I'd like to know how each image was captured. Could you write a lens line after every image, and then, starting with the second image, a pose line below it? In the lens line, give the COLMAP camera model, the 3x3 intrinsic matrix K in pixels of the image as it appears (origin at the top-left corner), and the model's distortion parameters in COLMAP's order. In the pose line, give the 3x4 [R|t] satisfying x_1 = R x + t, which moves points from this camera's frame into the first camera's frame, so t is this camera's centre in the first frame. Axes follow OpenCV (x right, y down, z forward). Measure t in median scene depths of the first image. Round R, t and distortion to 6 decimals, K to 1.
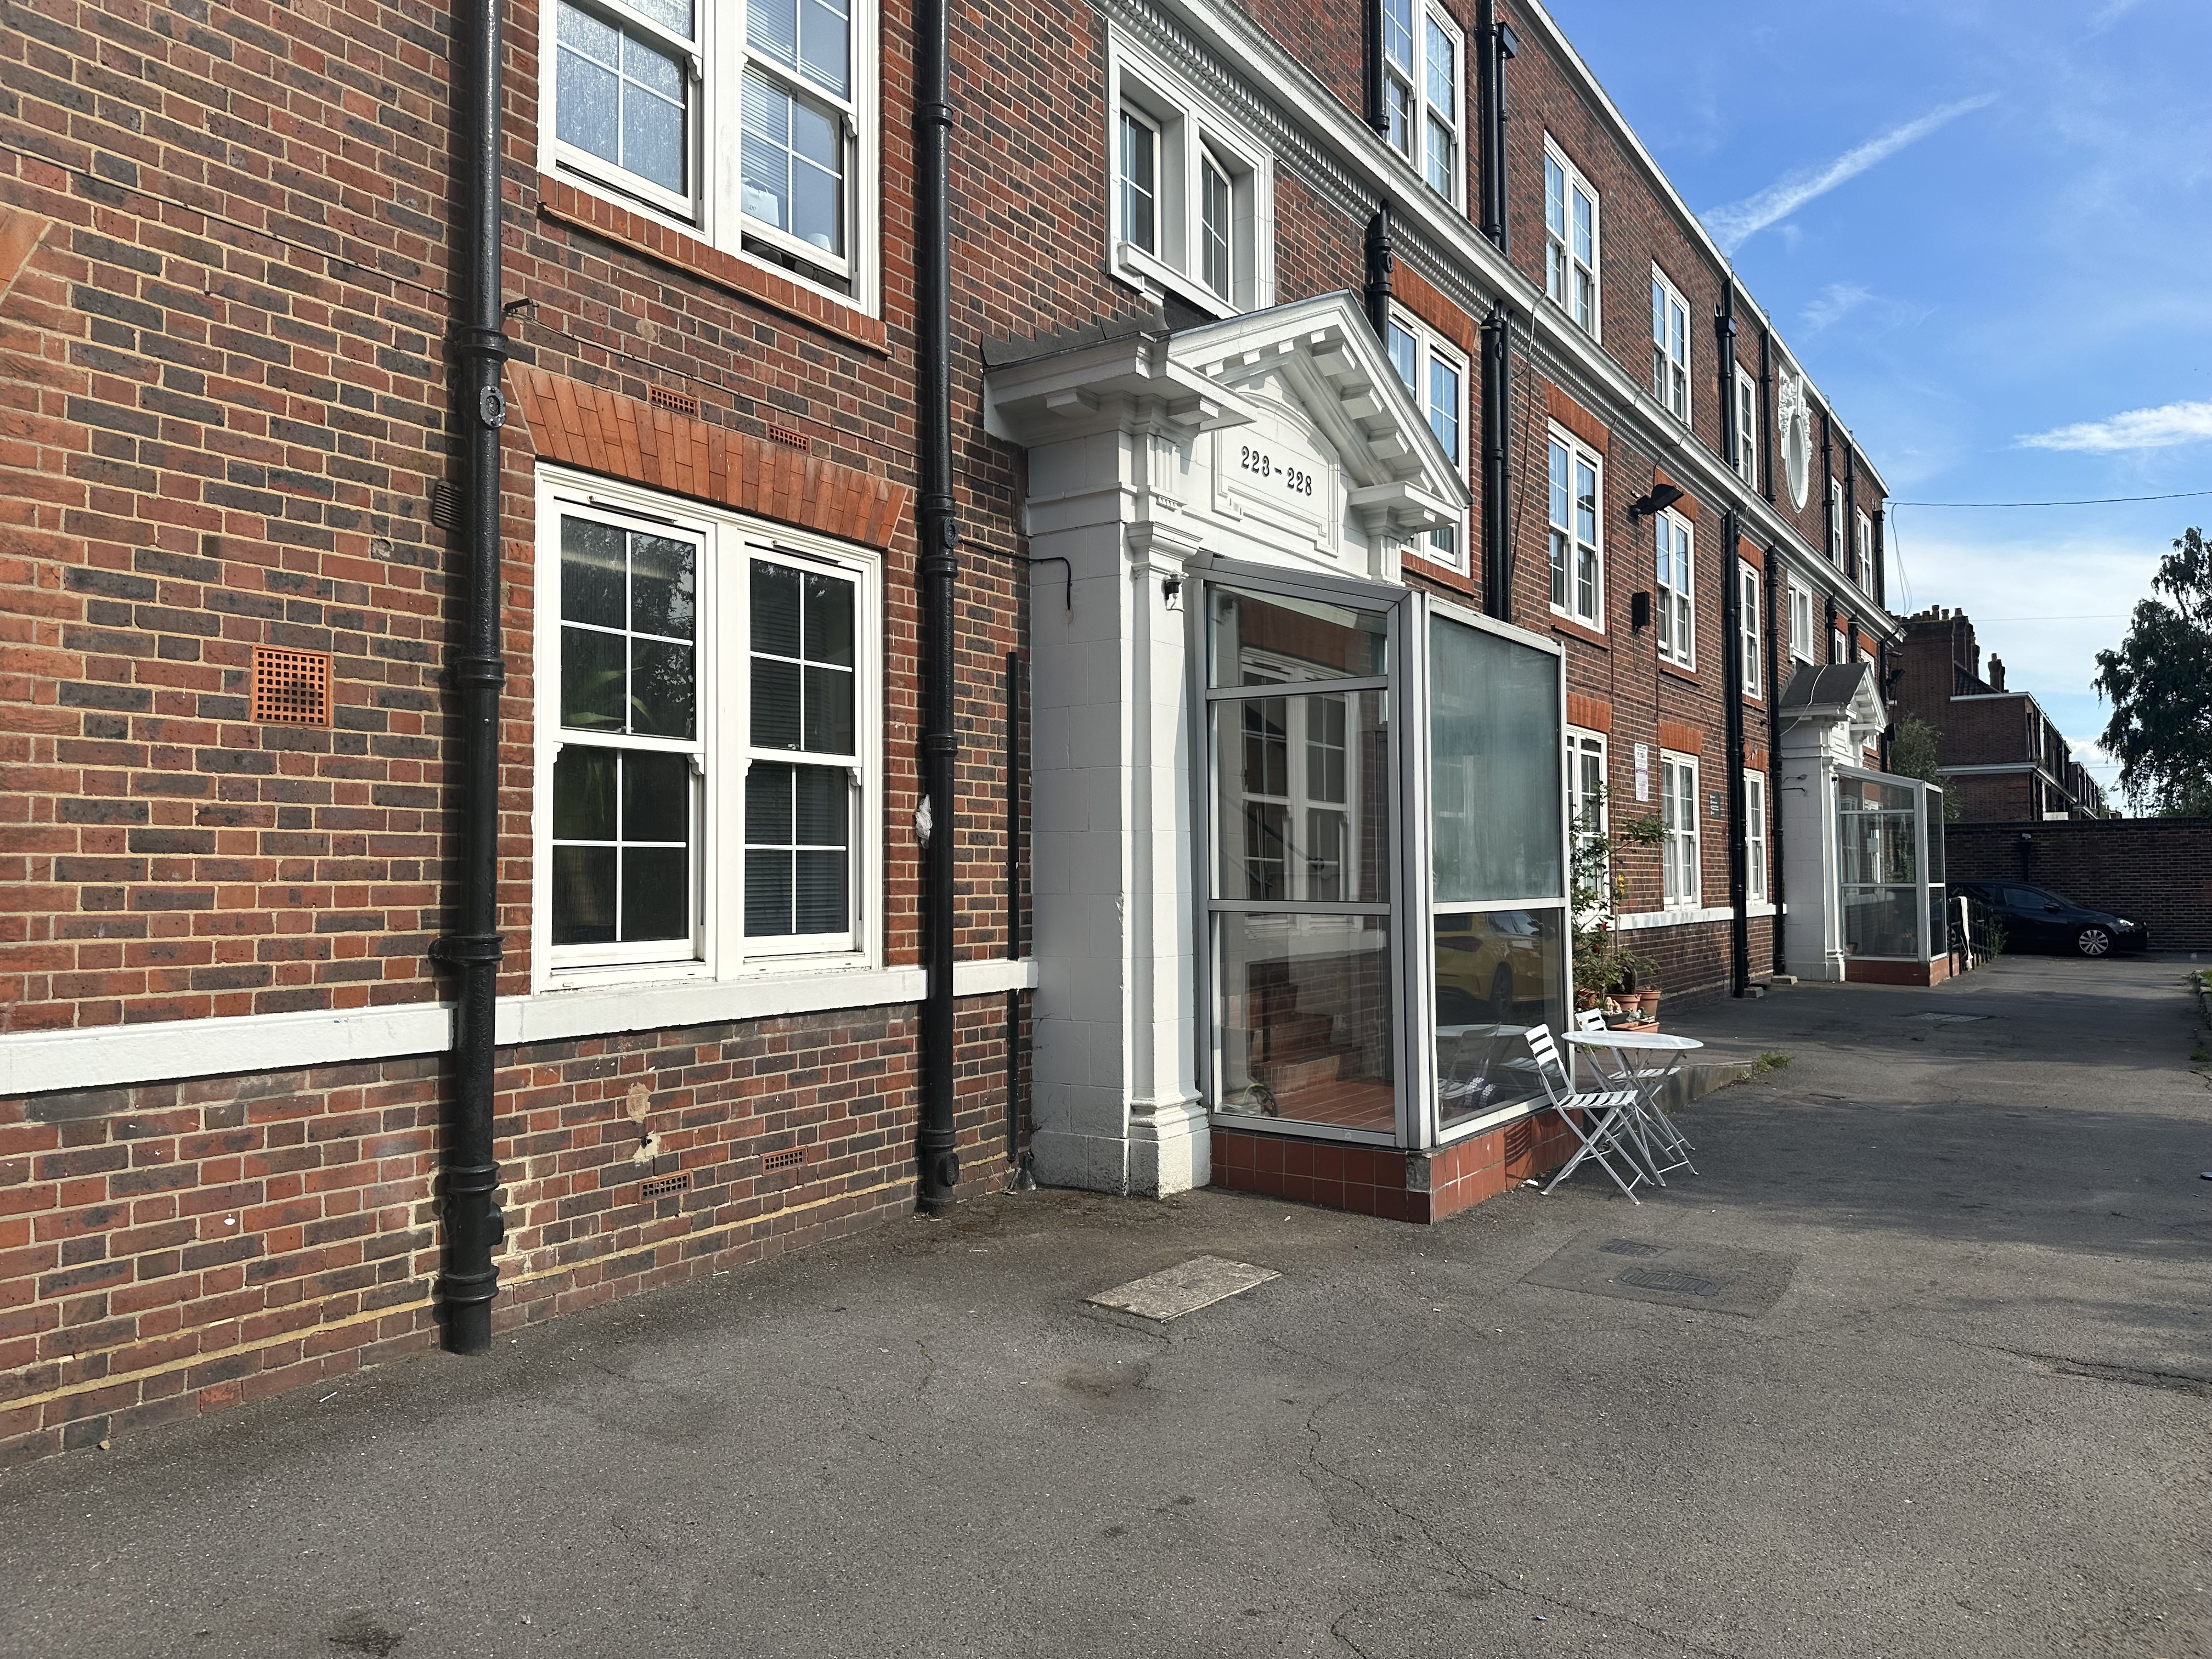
lens RADIAL K [[1563.7, 0, 1125.2], [0, 1563.7, 819.6], [0, 0, 1]] dist [0.059428, -0.074909]
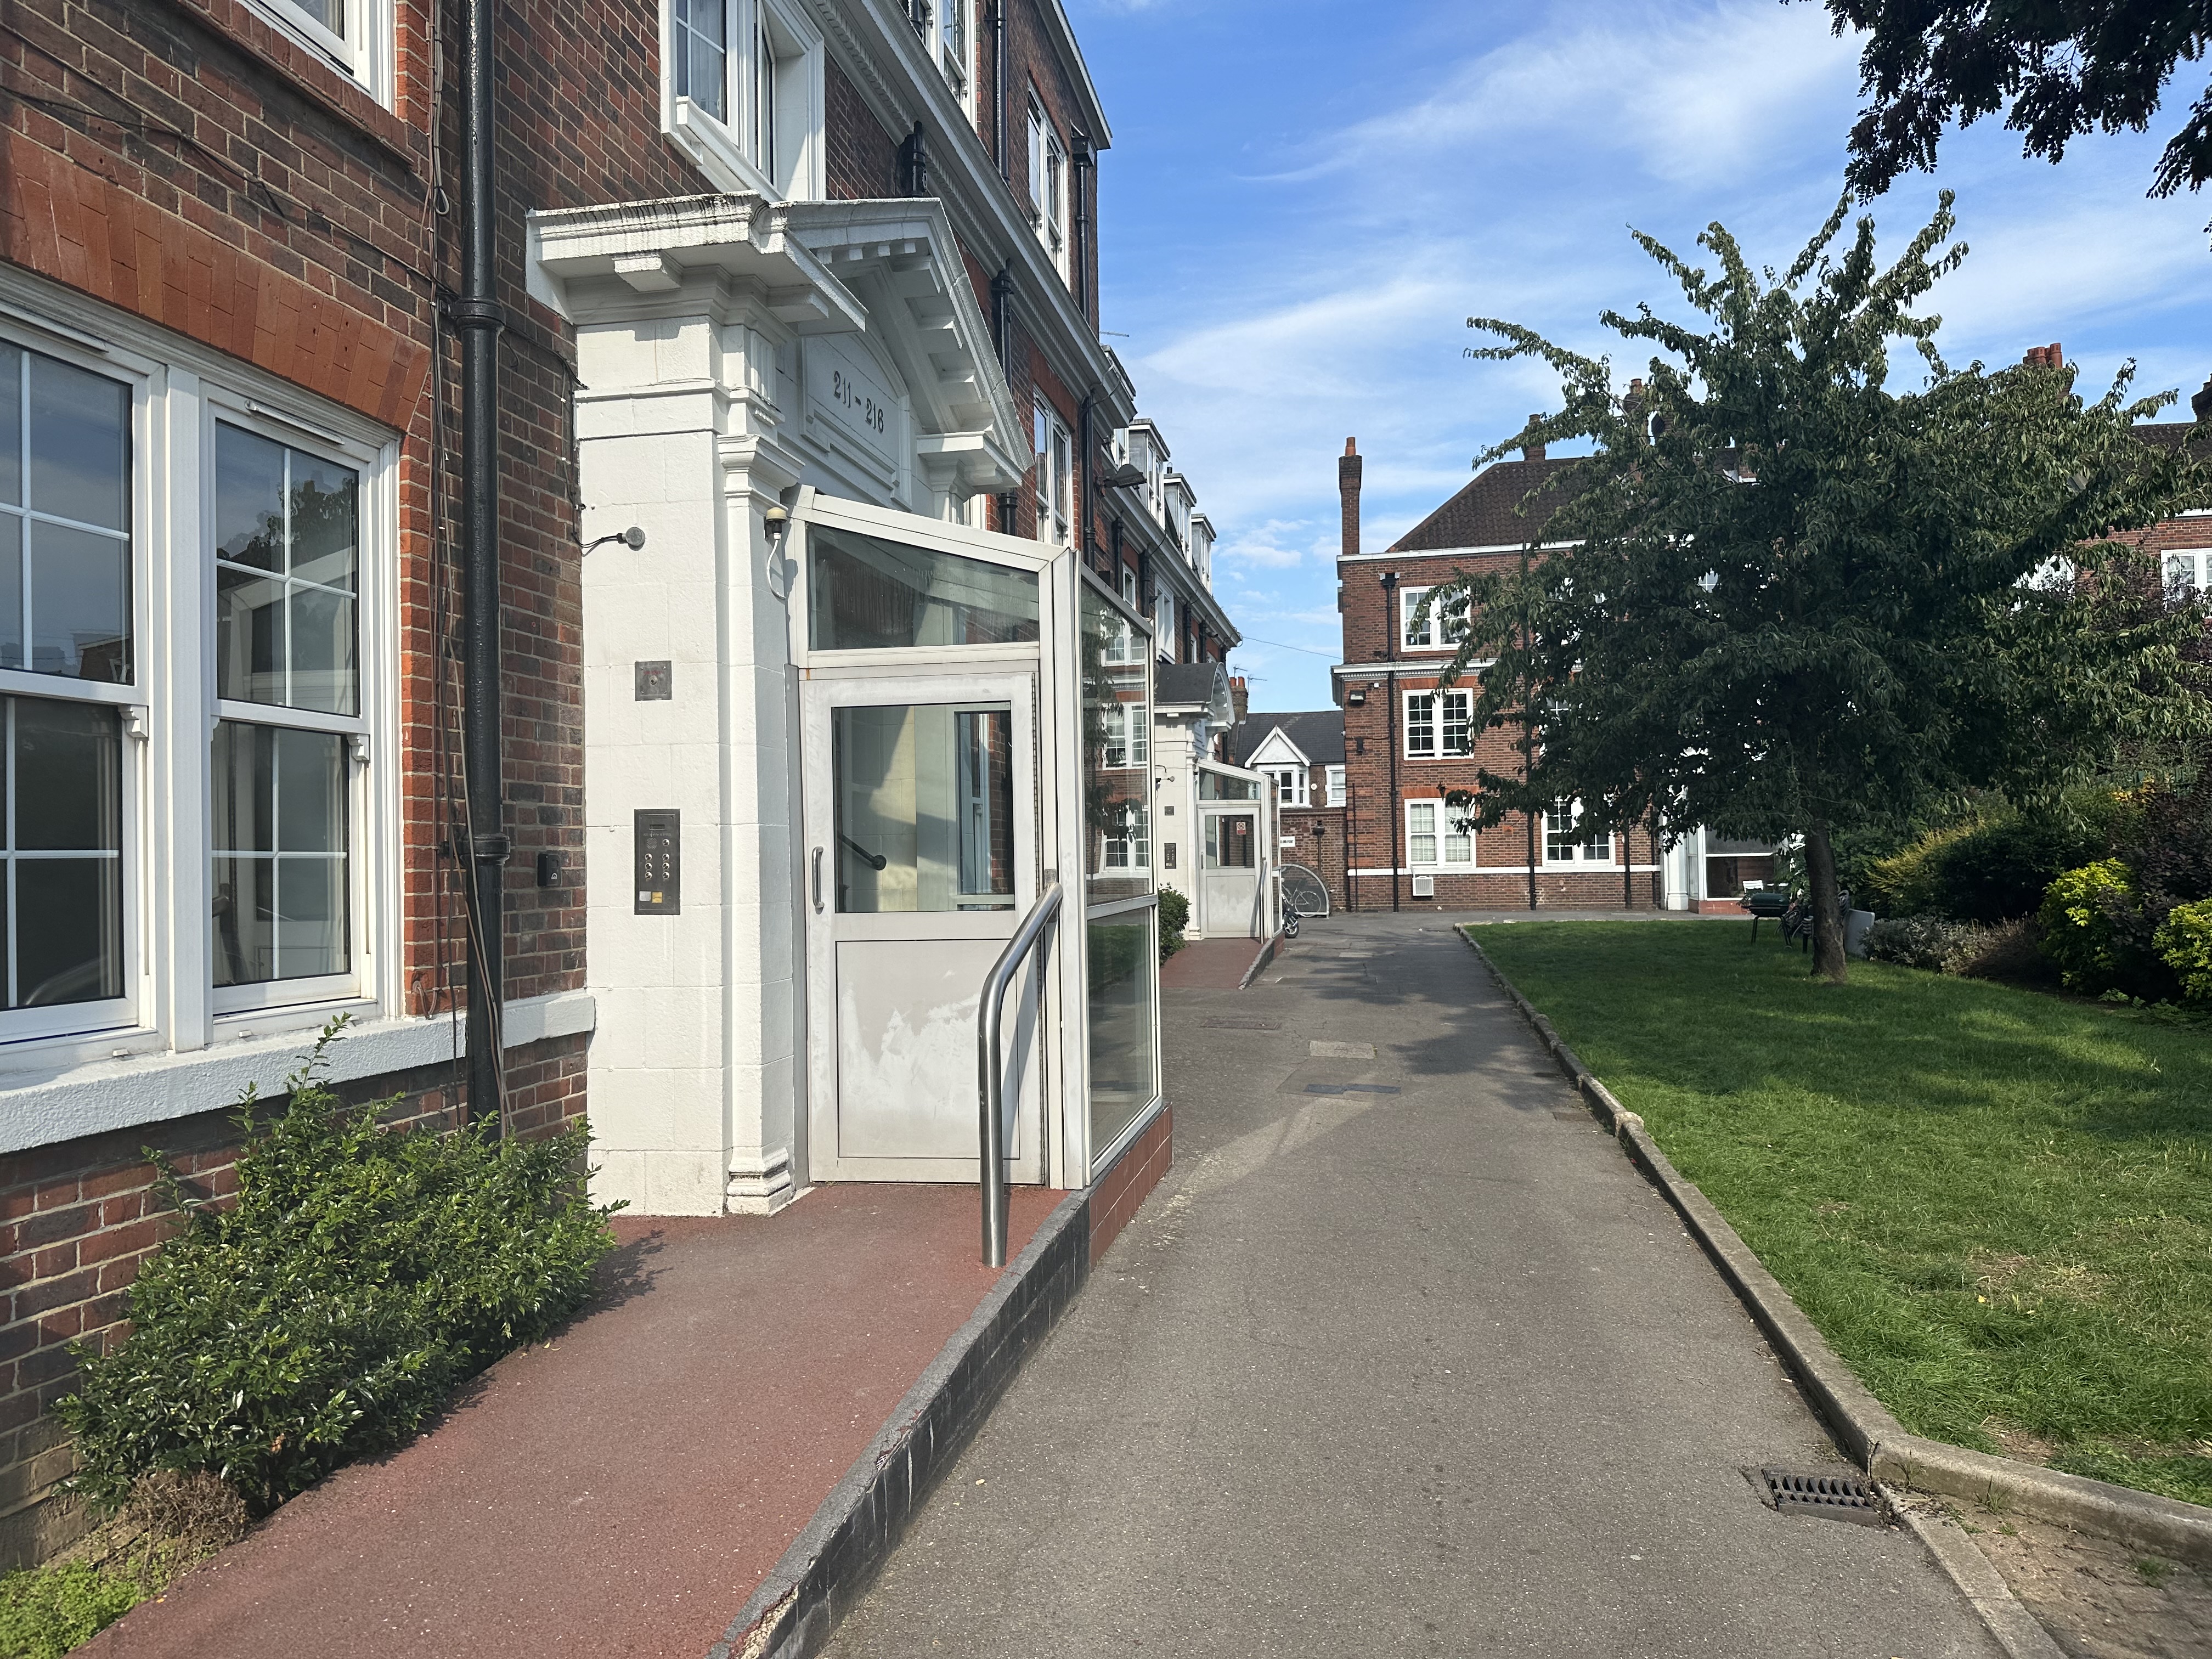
lens RADIAL K [[1563.7, 0, 1047.5], [0, 1563.7, 847.7], [0, 0, 1]] dist [0.059428, -0.074909]
pose [[0.382416, 0.000148, -0.923990, 5.232630], [0.052555, 0.998378, 0.021912, -0.248849], [0.922494, -0.056939, 0.381788, -3.749095]]
